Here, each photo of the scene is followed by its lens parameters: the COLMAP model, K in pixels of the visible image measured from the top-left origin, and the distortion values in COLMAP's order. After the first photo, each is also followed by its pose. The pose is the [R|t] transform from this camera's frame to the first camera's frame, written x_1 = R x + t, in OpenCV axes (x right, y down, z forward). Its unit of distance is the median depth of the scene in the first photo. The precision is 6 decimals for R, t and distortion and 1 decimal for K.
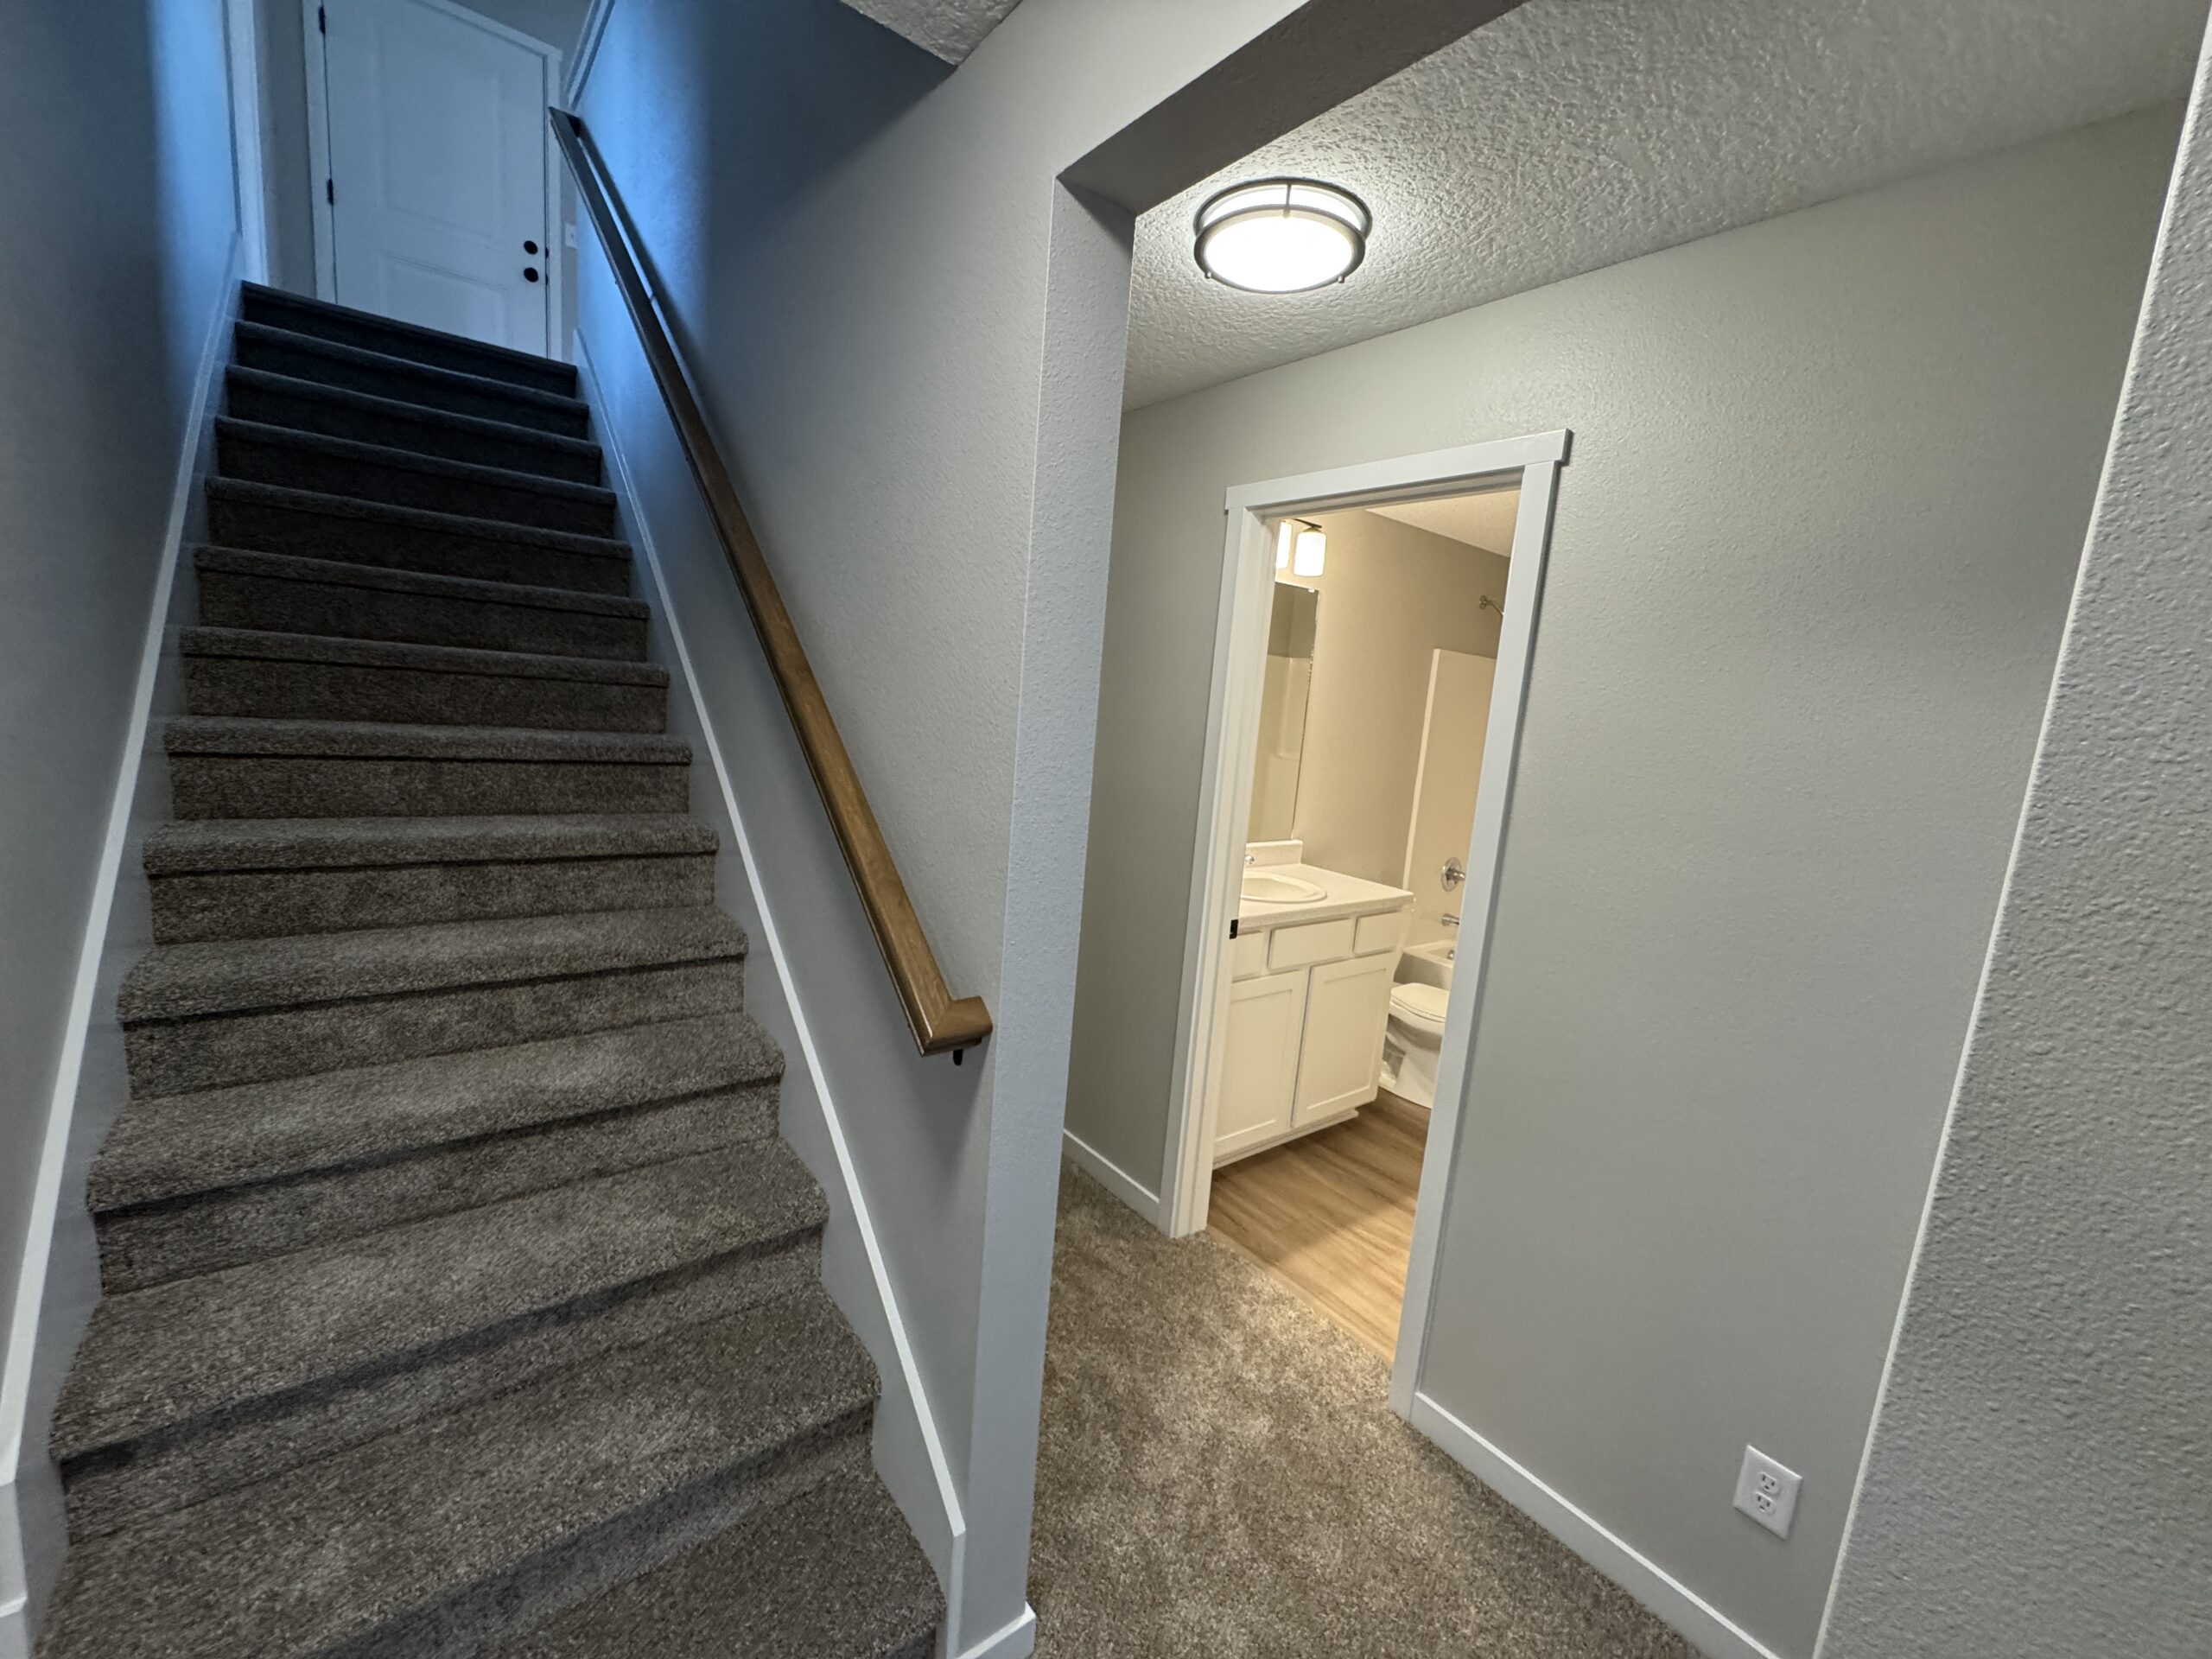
lens RADIAL K [[883.1, 0, 1103.1], [0, 883.1, 830.2], [0, 0, 1]] dist [-0.004264, 0.000166]
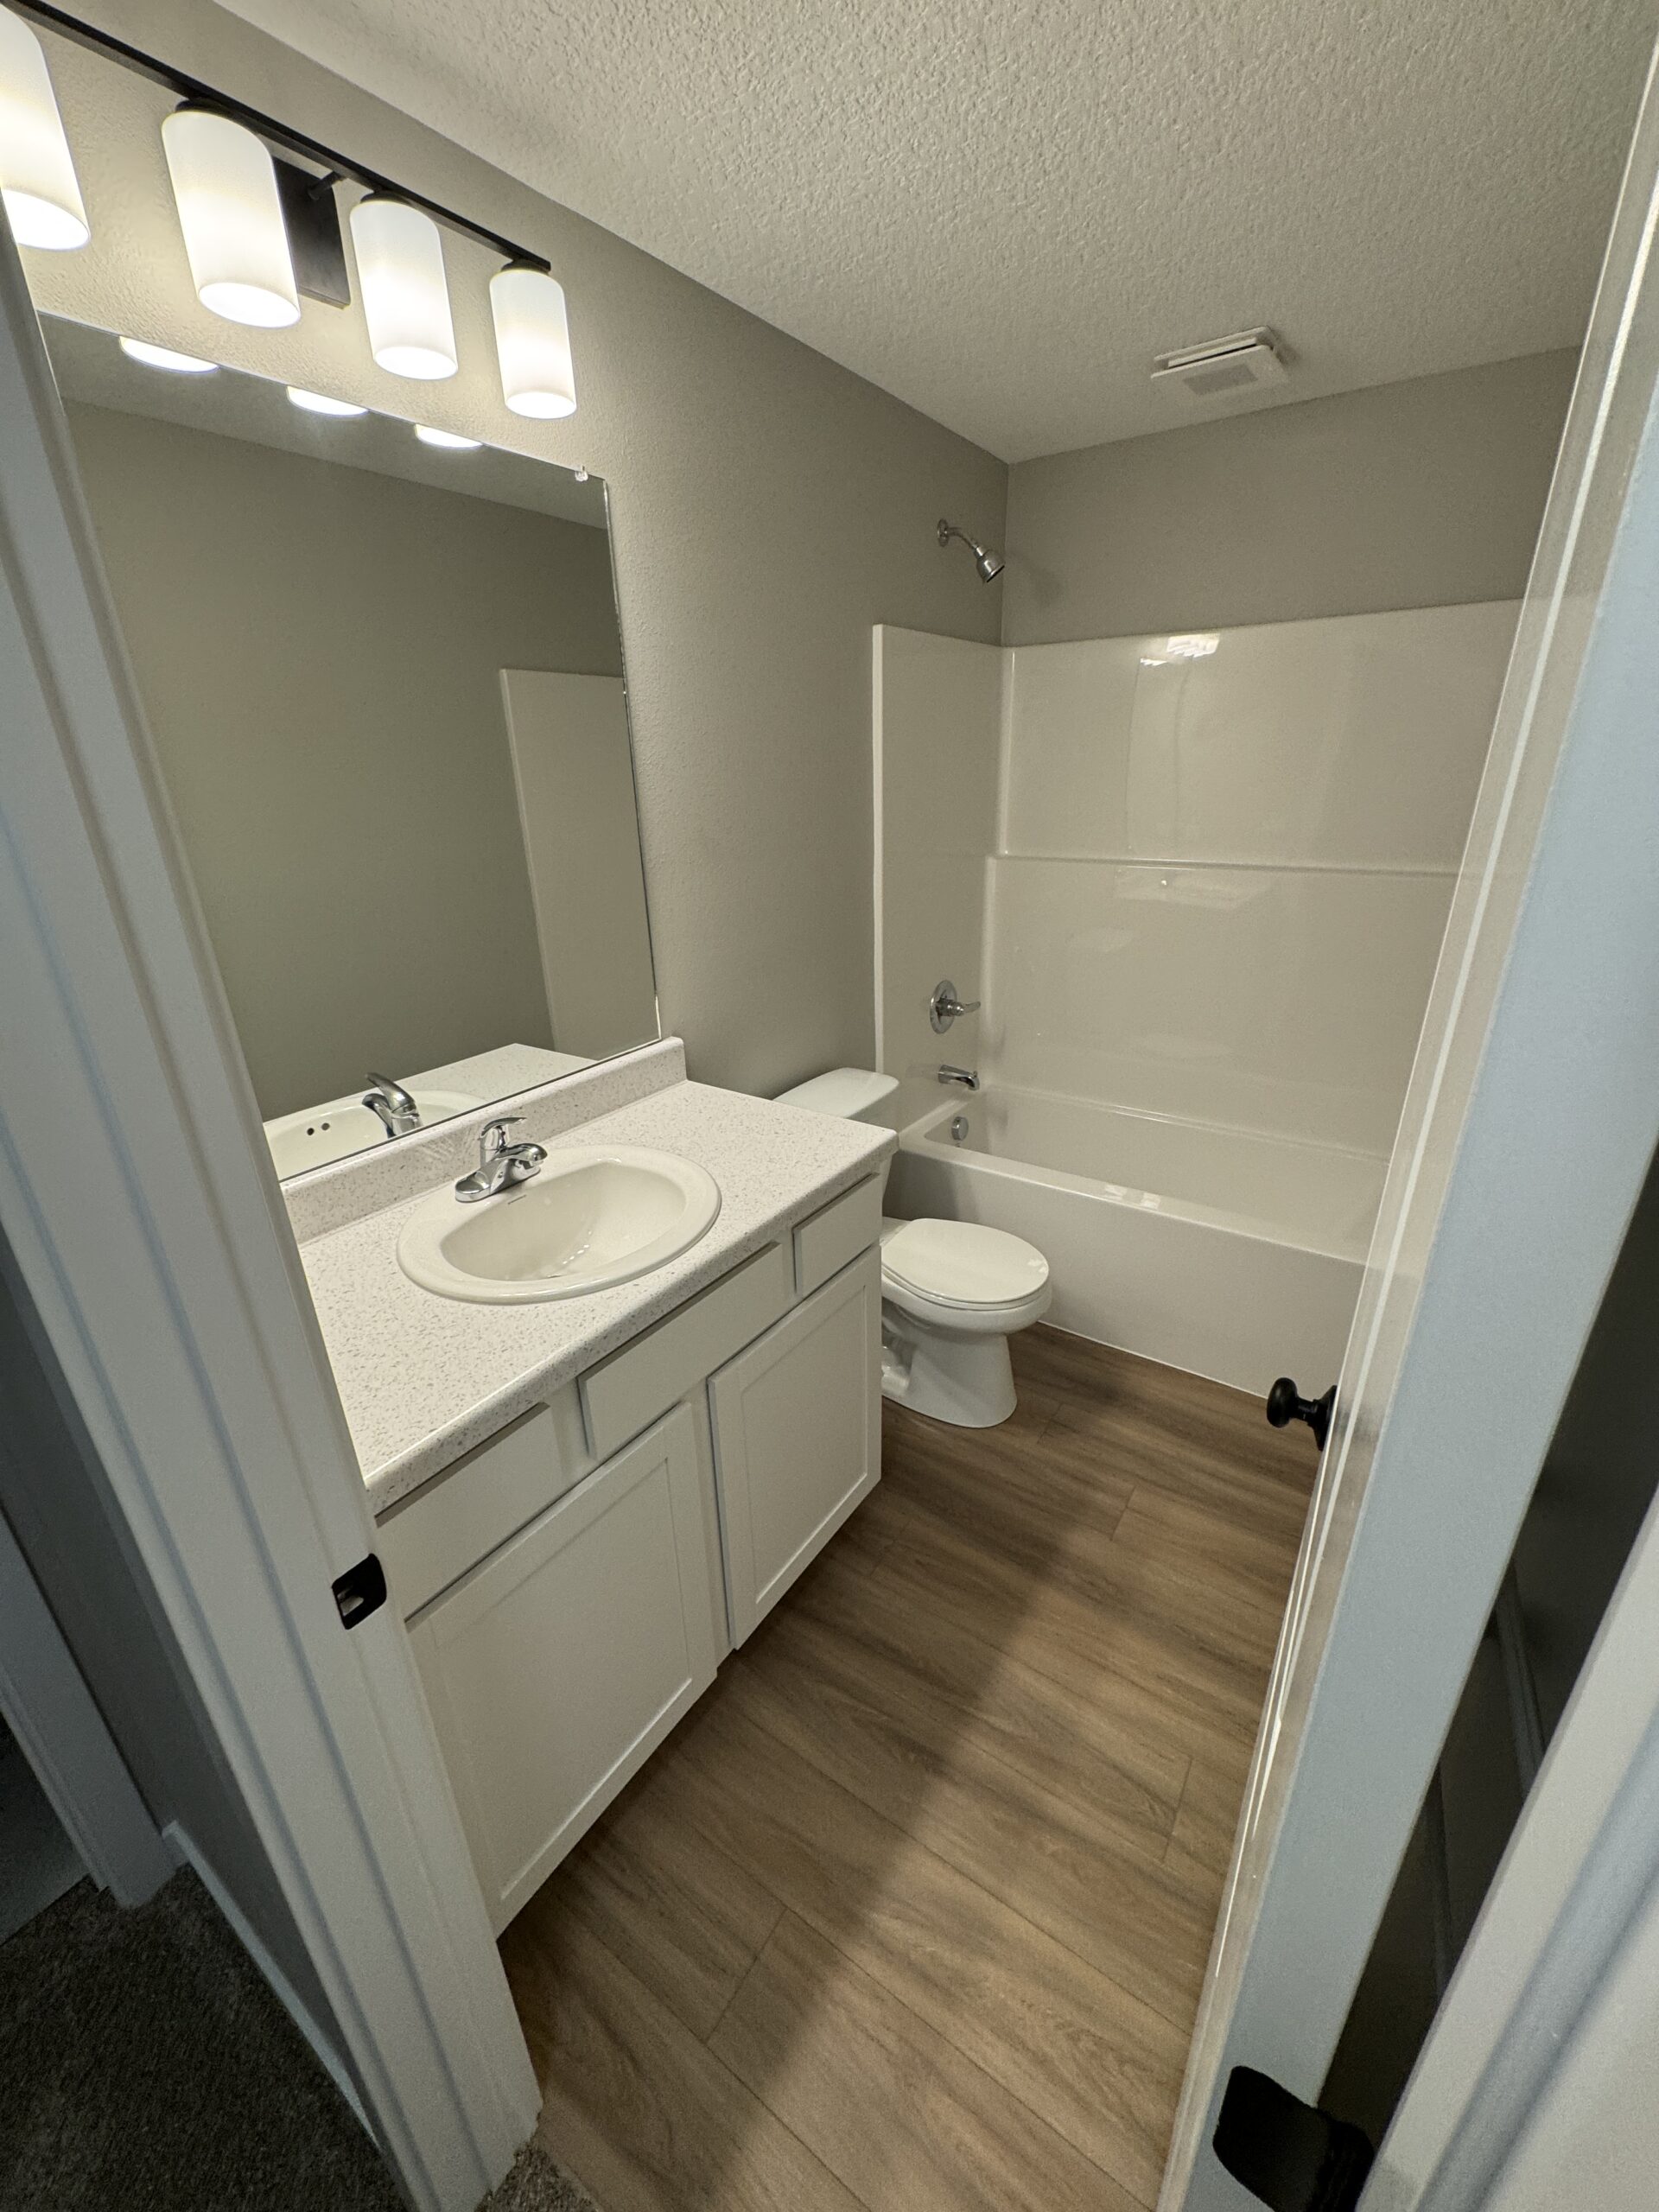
lens RADIAL K [[883.1, 0, 834.1], [0, 883.1, 1101.1], [0, 0, 1]] dist [-0.004264, 0.000166]
pose [[0.948912, -0.204368, 0.240415, 0.178896], [0.144033, 0.958446, 0.246243, -0.067087], [-0.280749, -0.199035, 0.938917, 0.482599]]
